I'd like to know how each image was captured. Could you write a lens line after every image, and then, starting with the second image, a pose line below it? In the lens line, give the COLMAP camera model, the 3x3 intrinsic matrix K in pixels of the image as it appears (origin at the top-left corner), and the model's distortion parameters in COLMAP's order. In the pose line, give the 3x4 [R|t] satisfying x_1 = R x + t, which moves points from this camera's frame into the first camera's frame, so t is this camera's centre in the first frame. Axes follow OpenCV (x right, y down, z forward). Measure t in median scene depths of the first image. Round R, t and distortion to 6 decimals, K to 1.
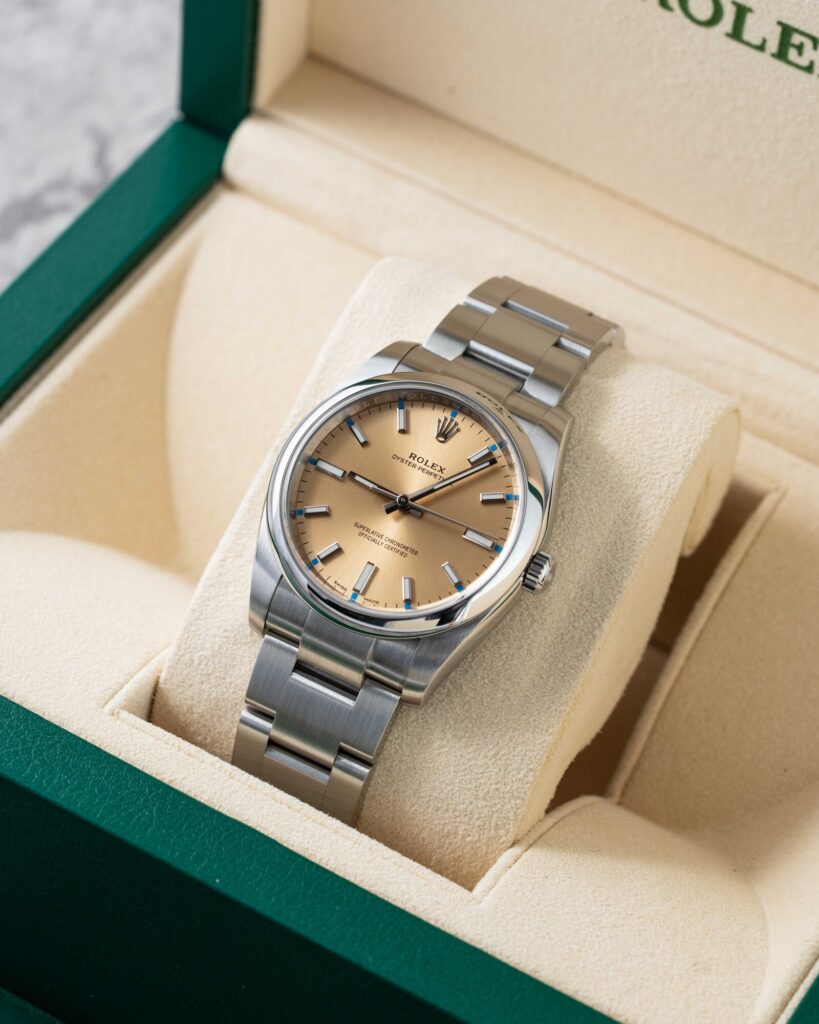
lens RADIAL K [[4304.0, 0, 409.5], [0, 4304.0, 512.0], [0, 0, 1]] dist [0.032668, -2.968002]
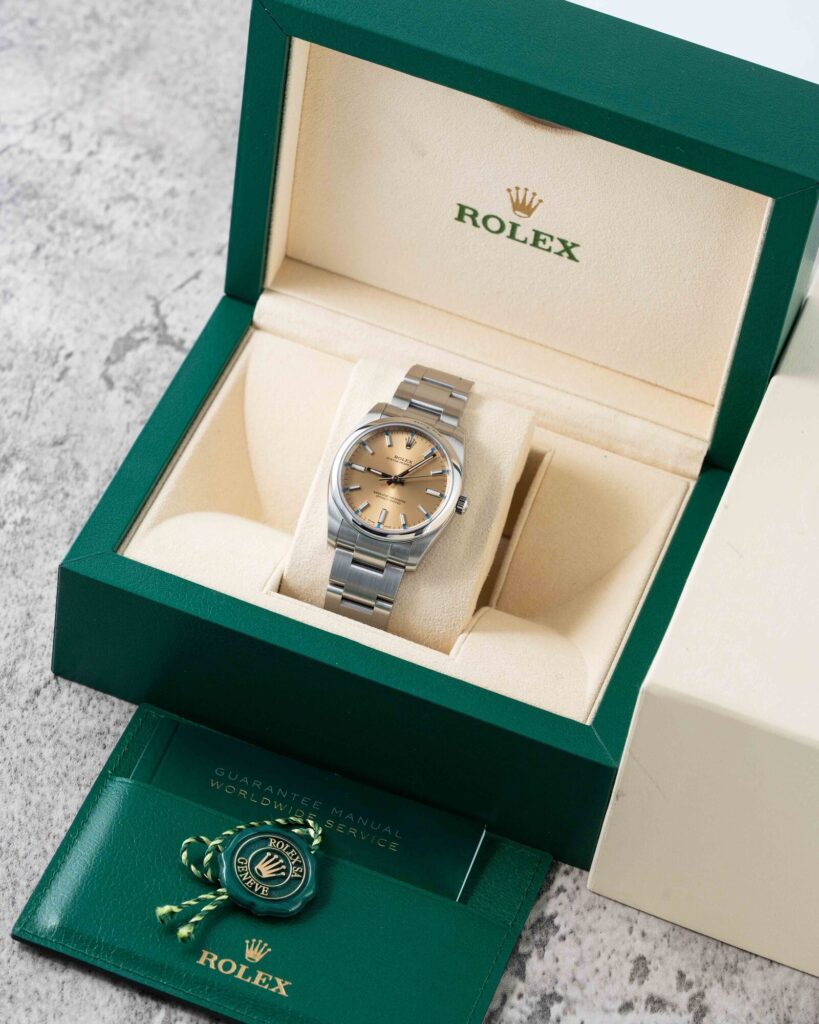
lens RADIAL K [[4304.0, 0, 409.5], [0, 4304.0, 512.0], [0, 0, 1]] dist [0.032668, -2.968002]
pose [[0.983052, -0.113250, 0.144167, -0.299057], [0.108877, 0.993333, 0.037889, -0.065142], [-0.147497, -0.021551, 0.988828, -1.095312]]
